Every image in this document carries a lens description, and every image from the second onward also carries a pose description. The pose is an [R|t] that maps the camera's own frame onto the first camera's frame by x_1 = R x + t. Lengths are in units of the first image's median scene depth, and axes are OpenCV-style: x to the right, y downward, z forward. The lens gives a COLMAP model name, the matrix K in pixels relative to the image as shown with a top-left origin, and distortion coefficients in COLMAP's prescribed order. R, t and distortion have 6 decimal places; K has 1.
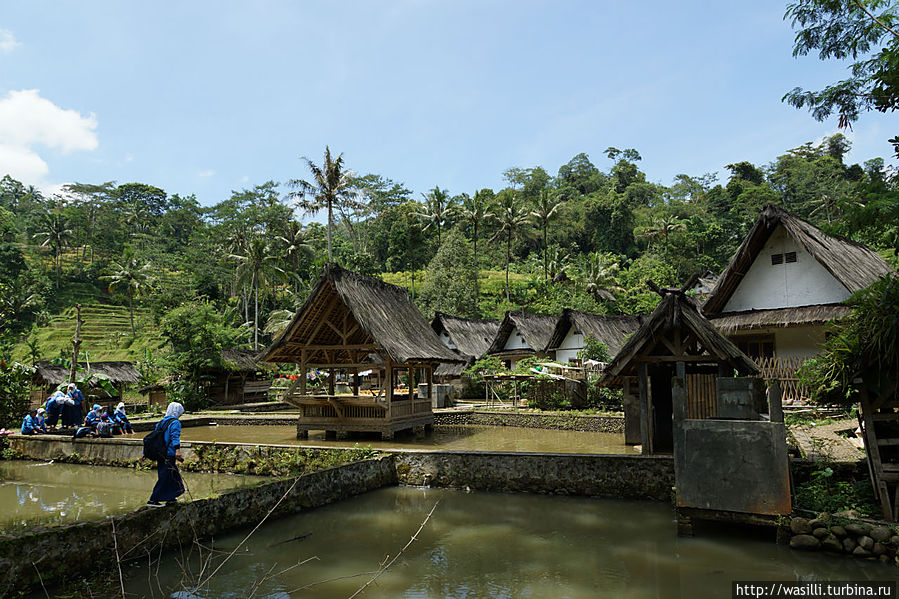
lens RADIAL K [[608.3, 0, 448.1], [0, 608.3, 302.5], [0, 0, 1]] dist [-0.007836, -0.006532]
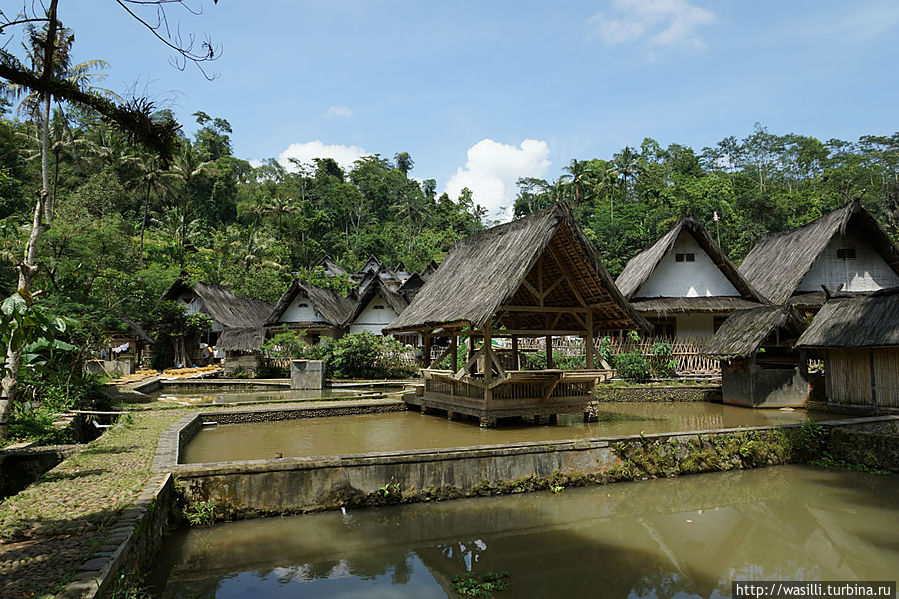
lens RADIAL K [[608.3, 0, 447.3], [0, 608.3, 297.8], [0, 0, 1]] dist [-0.007836, -0.006532]
pose [[0.730860, 0.065658, 0.679362, -0.094124], [-0.082085, 0.996593, -0.008010, 0.008753], [-0.677573, -0.049911, 0.733760, 0.058763]]
